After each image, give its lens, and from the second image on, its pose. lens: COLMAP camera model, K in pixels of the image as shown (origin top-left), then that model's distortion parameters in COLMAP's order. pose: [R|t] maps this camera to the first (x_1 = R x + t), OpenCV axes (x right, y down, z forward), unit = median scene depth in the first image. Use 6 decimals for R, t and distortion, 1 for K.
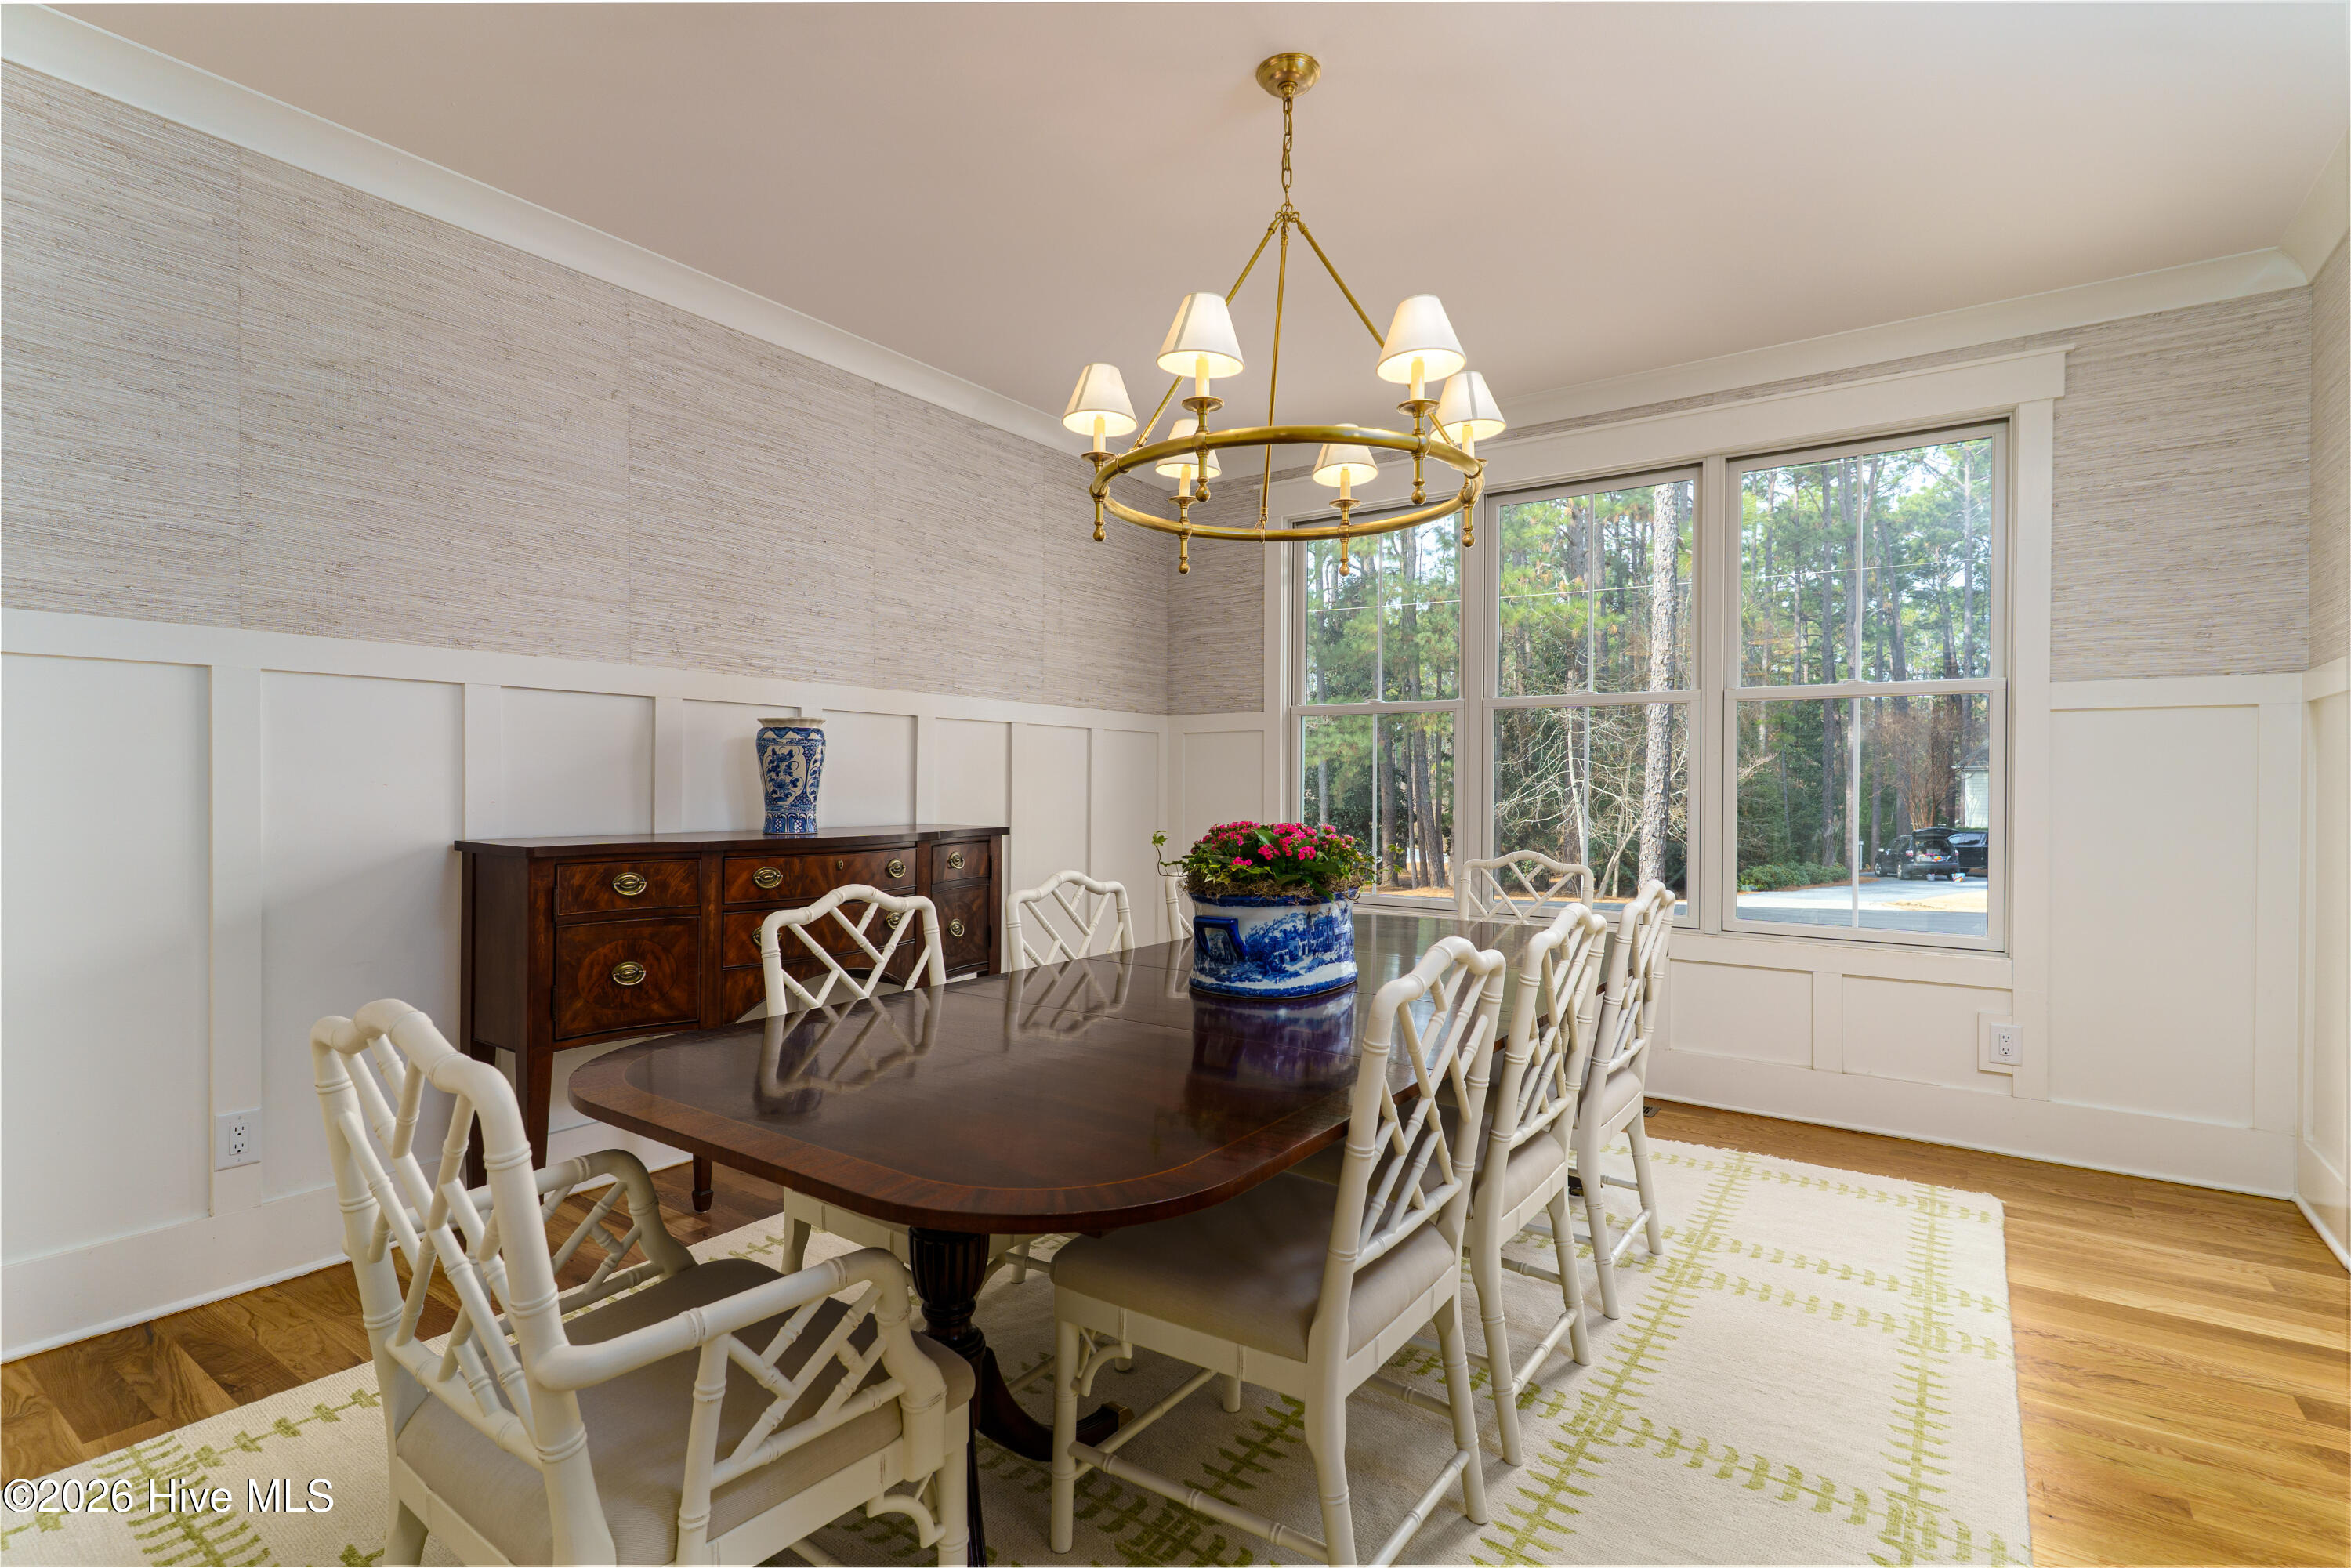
lens RADIAL K [[1135.3, 0, 1173.0], [0, 1135.3, 780.8], [0, 0, 1]] dist [-0.000412, -0.000651]
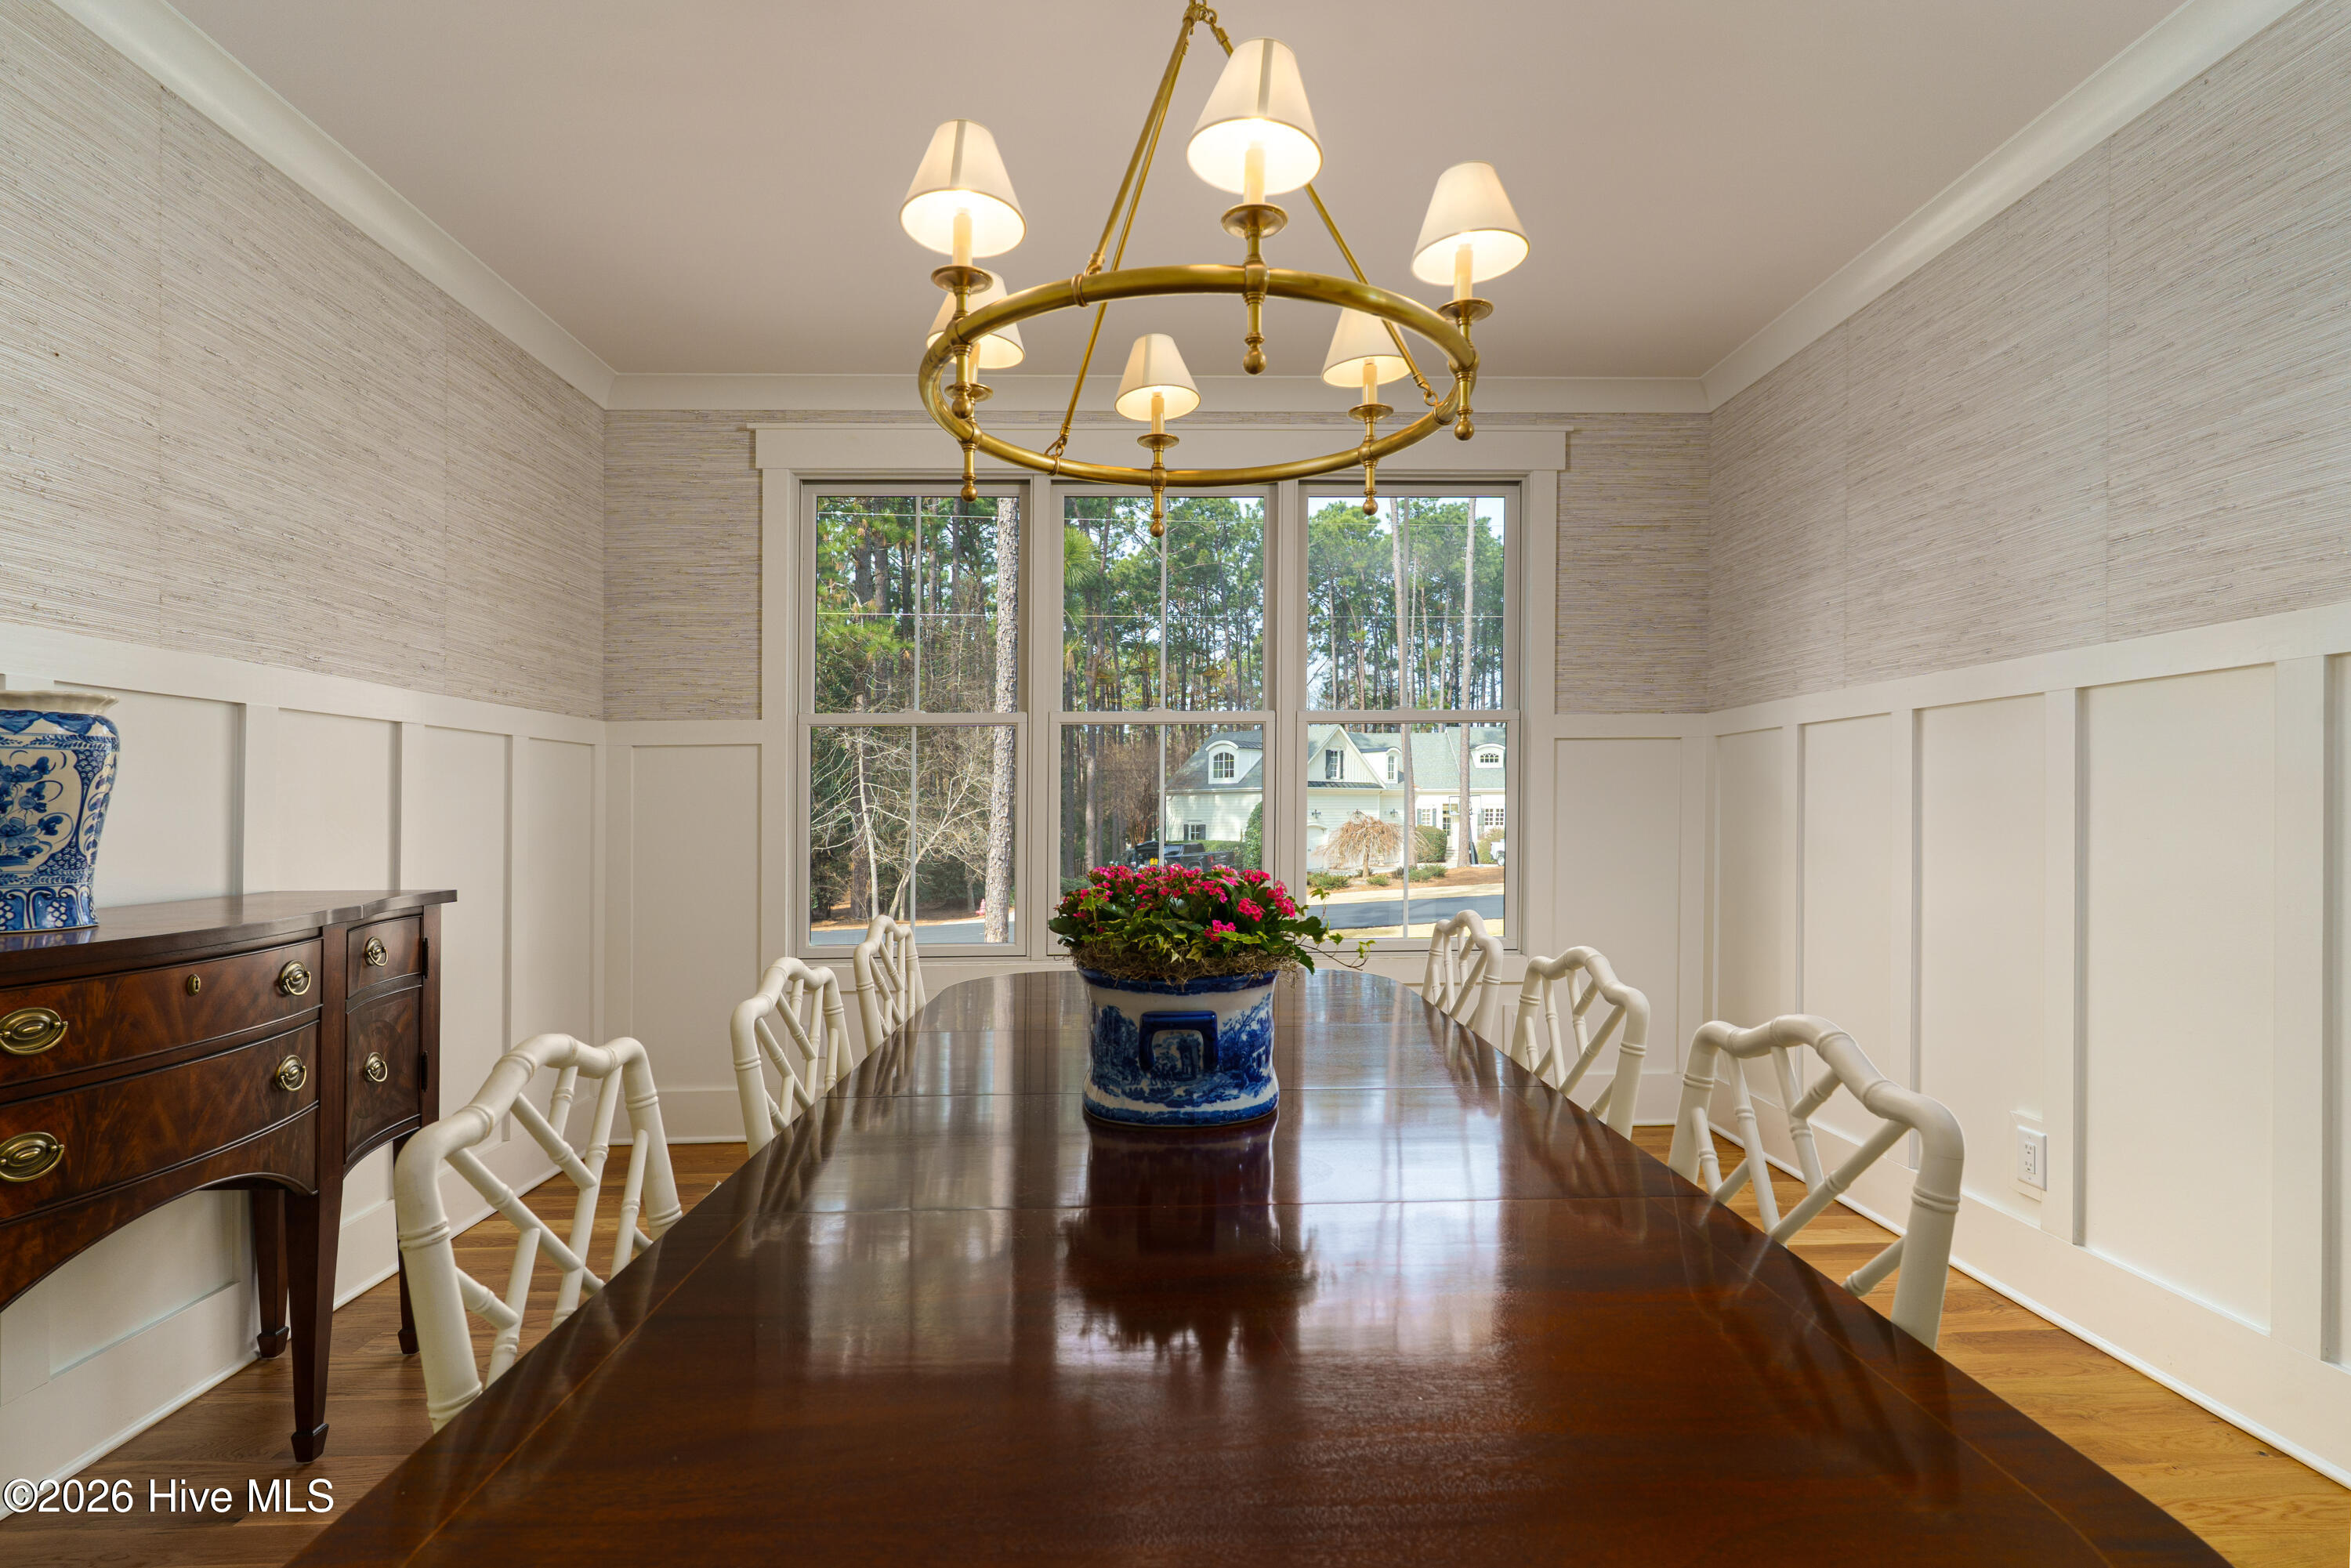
lens RADIAL K [[1135.3, 0, 1170.4], [0, 1135.3, 805.5], [0, 0, 1]] dist [-0.000412, -0.000651]
pose [[0.790713, -0.012007, 0.612069, -0.213893], [0.012607, 0.999915, 0.003329, -0.002047], [-0.612057, 0.005084, 0.790797, 0.273828]]
